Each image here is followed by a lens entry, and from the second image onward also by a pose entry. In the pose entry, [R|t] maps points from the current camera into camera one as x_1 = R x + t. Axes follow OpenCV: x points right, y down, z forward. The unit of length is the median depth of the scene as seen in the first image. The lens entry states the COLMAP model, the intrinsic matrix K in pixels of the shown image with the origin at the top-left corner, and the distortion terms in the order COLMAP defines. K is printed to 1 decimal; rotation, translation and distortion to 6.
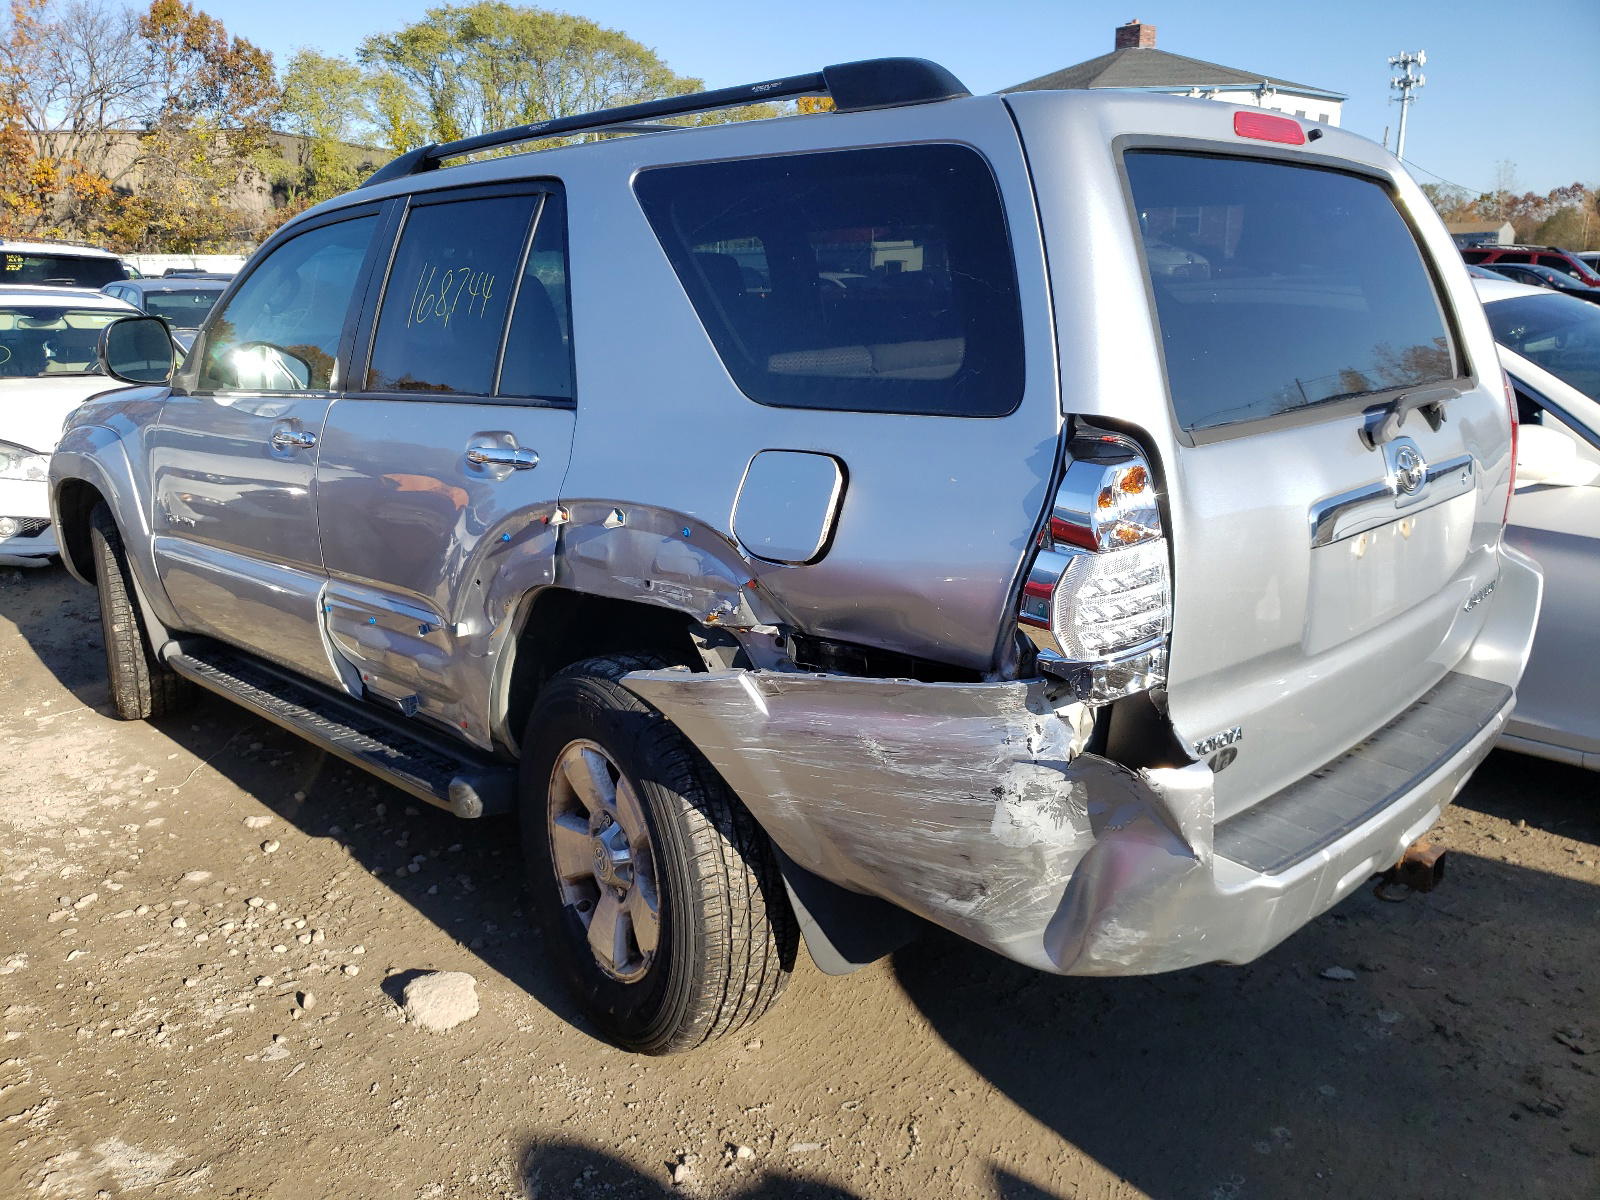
lens RADIAL K [[1248.2, 0, 800.0], [0, 1248.2, 600.0], [0, 0, 1]] dist [0.027553, -0.000933]
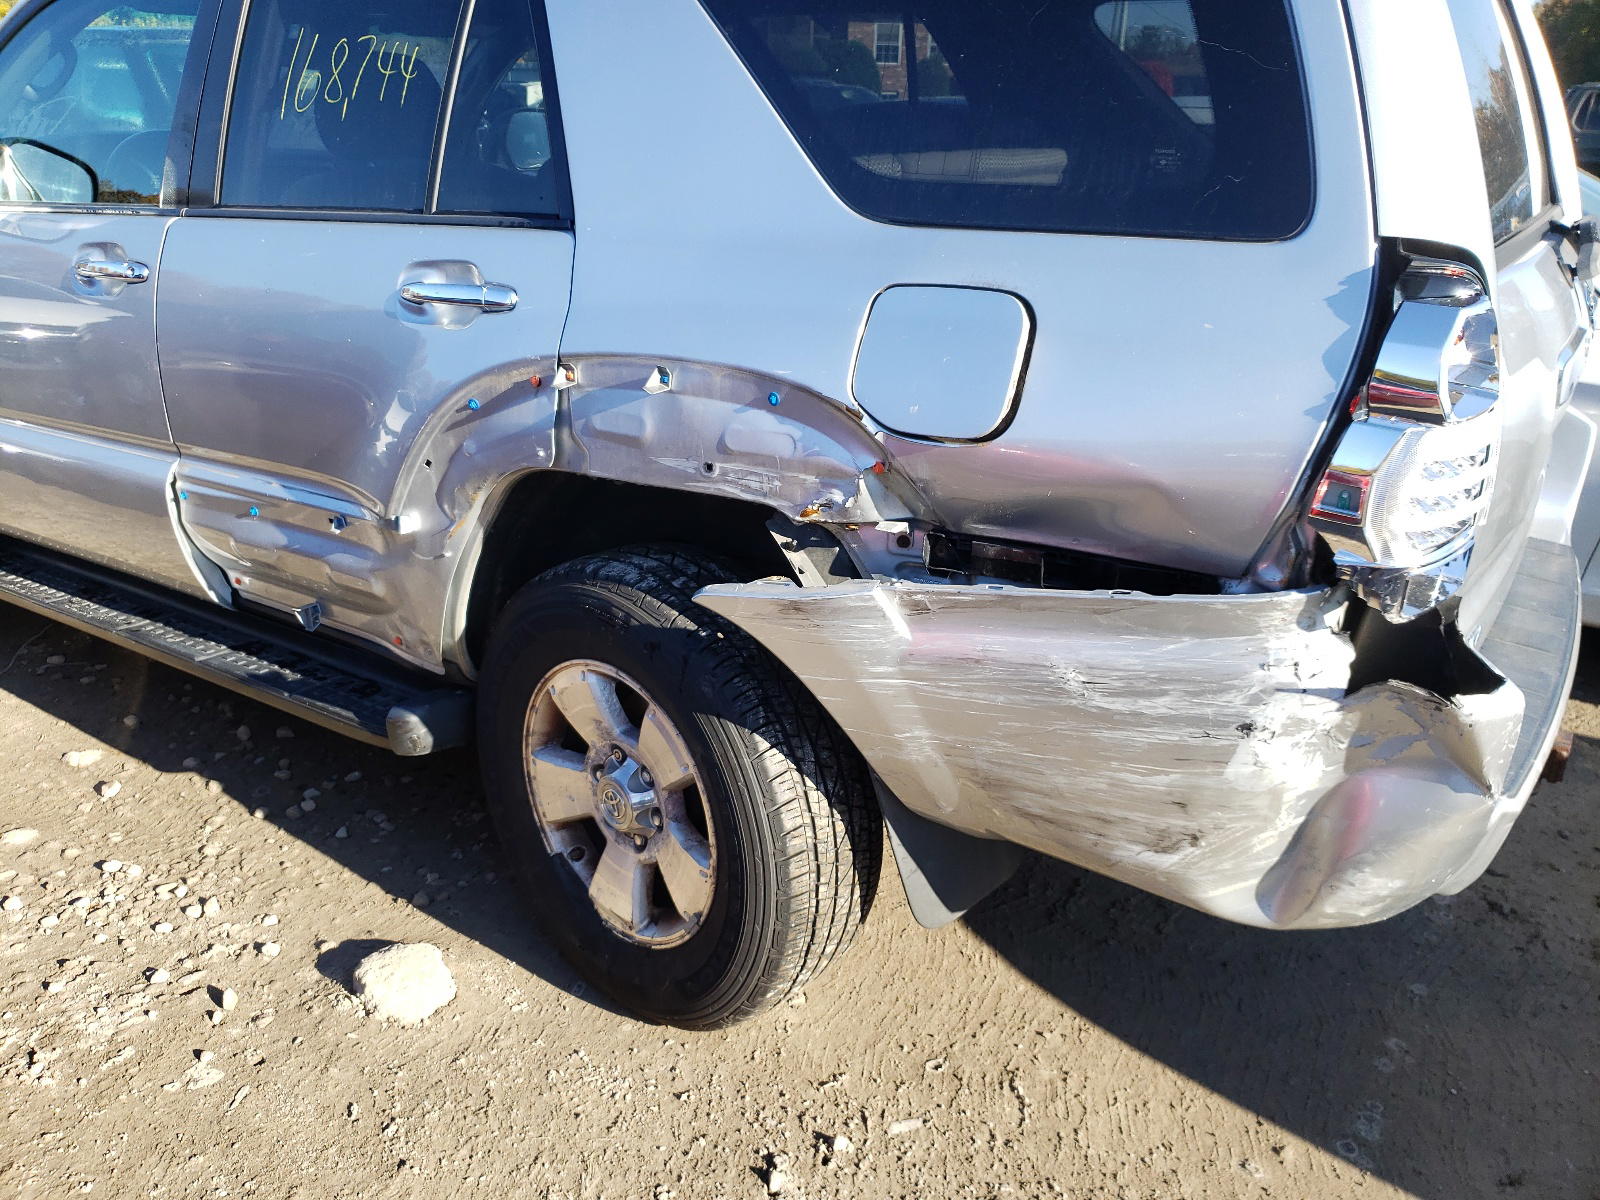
lens RADIAL K [[1248.2, 0, 800.0], [0, 1248.2, 600.0], [0, 0, 1]] dist [0.027553, -0.000933]
pose [[0.981676, -0.044698, 0.185240, -0.197884], [0.021377, 0.991796, 0.126032, -0.025334], [-0.189354, -0.119763, 0.974578, 0.216364]]
